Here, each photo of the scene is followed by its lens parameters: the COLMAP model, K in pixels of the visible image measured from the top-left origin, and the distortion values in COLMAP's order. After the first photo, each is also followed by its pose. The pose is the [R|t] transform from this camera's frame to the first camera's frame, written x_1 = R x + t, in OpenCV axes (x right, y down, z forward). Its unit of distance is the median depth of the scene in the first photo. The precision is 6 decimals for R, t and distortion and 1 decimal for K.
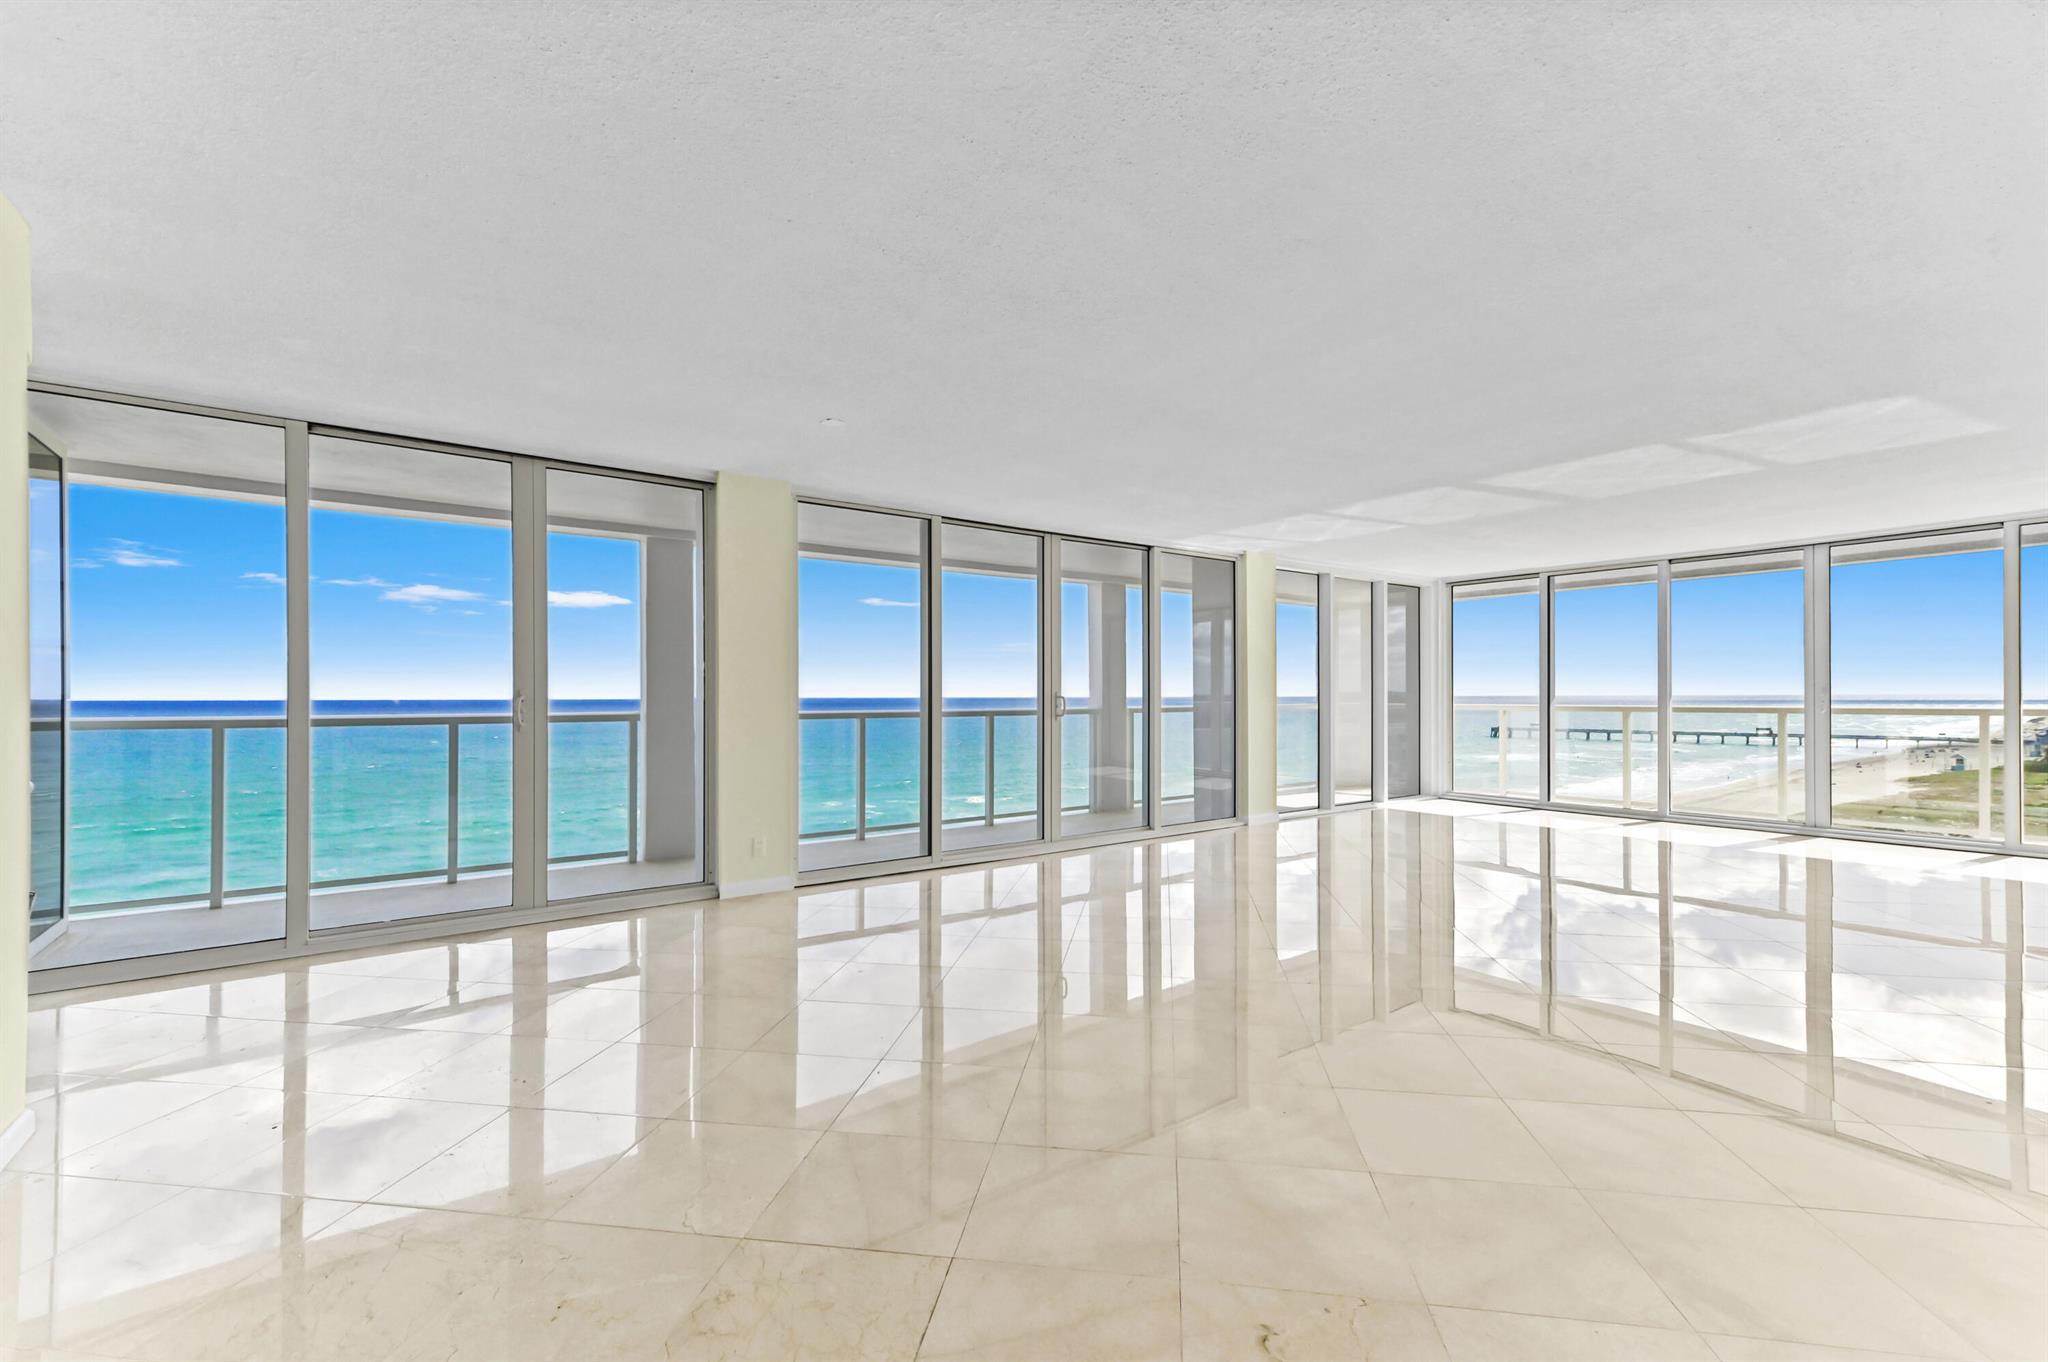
lens RADIAL K [[812.7, 0, 1024.0], [0, 812.7, 681.0], [0, 0, 1]] dist [0.000513, 0.000027]
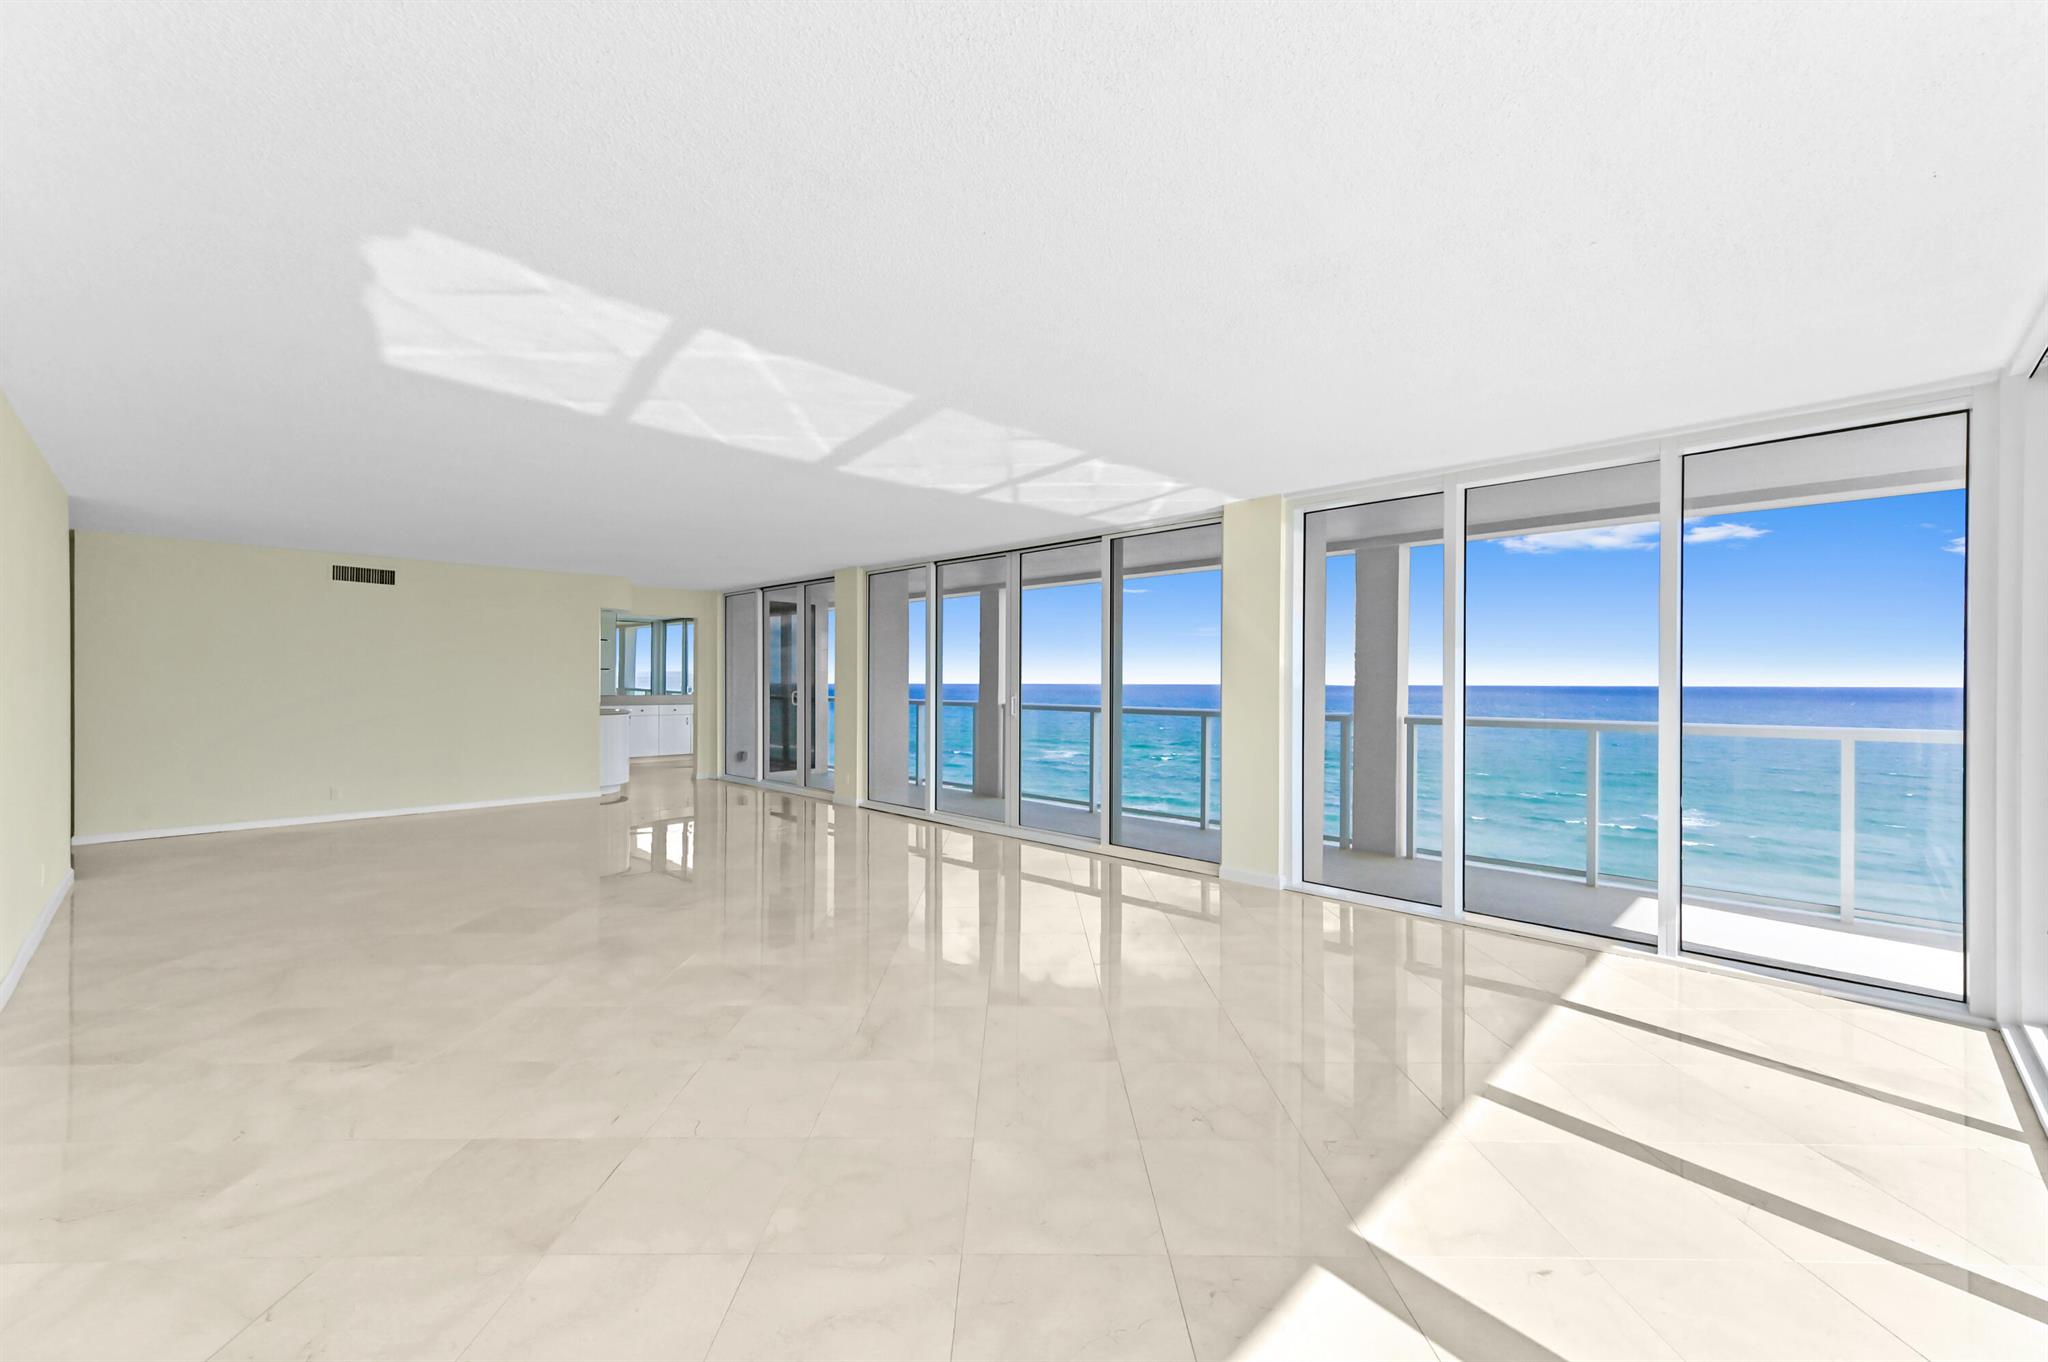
lens RADIAL K [[816.8, 0, 1028.8], [0, 816.8, 675.1], [0, 0, 1]] dist [0.016999, 0.000029]
pose [[0.190793, -0.018293, -0.981460, 0.964607], [0.003260, 0.999833, -0.018002, 0.011811], [0.981625, 0.000235, 0.190821, 0.668547]]
